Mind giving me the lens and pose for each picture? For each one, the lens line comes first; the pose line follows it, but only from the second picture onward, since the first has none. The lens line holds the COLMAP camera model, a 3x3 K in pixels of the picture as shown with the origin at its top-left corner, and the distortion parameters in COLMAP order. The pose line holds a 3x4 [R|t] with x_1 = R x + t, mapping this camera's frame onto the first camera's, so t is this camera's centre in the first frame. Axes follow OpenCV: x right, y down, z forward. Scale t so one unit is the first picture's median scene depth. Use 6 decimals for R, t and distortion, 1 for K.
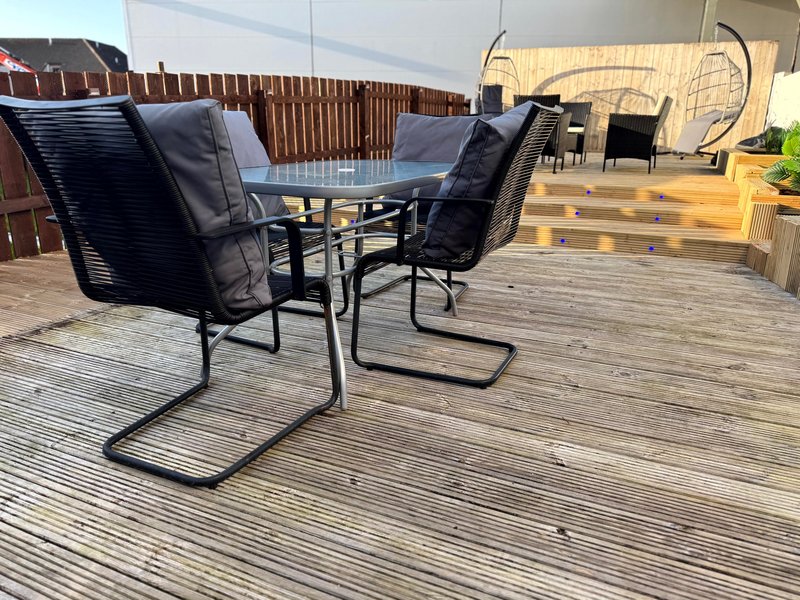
lens RADIAL K [[561.0, 0, 402.4], [0, 561.0, 302.1], [0, 0, 1]] dist [0.066901, -0.089767]
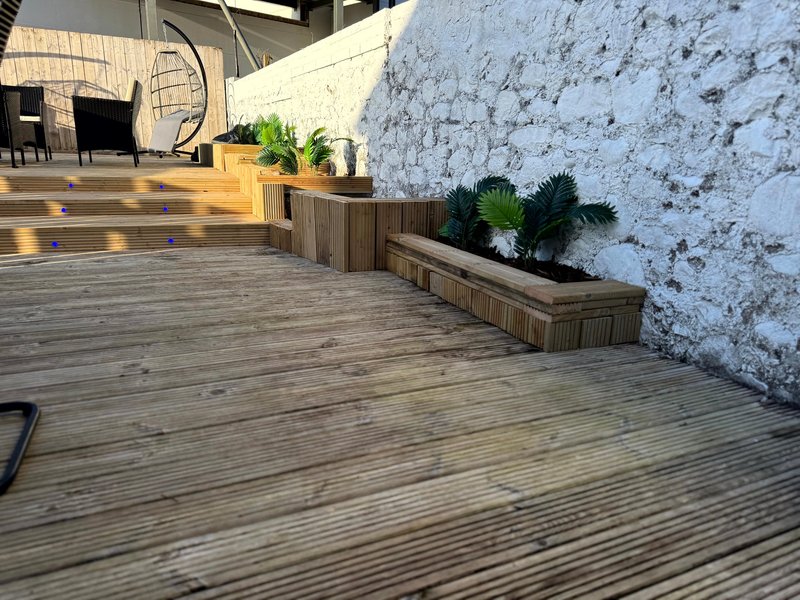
lens RADIAL K [[560.5, 0, 400.0], [0, 560.5, 300.0], [0, 0, 1]] dist [0.069695, -0.070227]
pose [[0.659134, -0.188022, 0.728142, 0.021242], [0.202605, 0.976838, 0.068837, 0.005206], [-0.724219, 0.102153, 0.681961, 0.163098]]
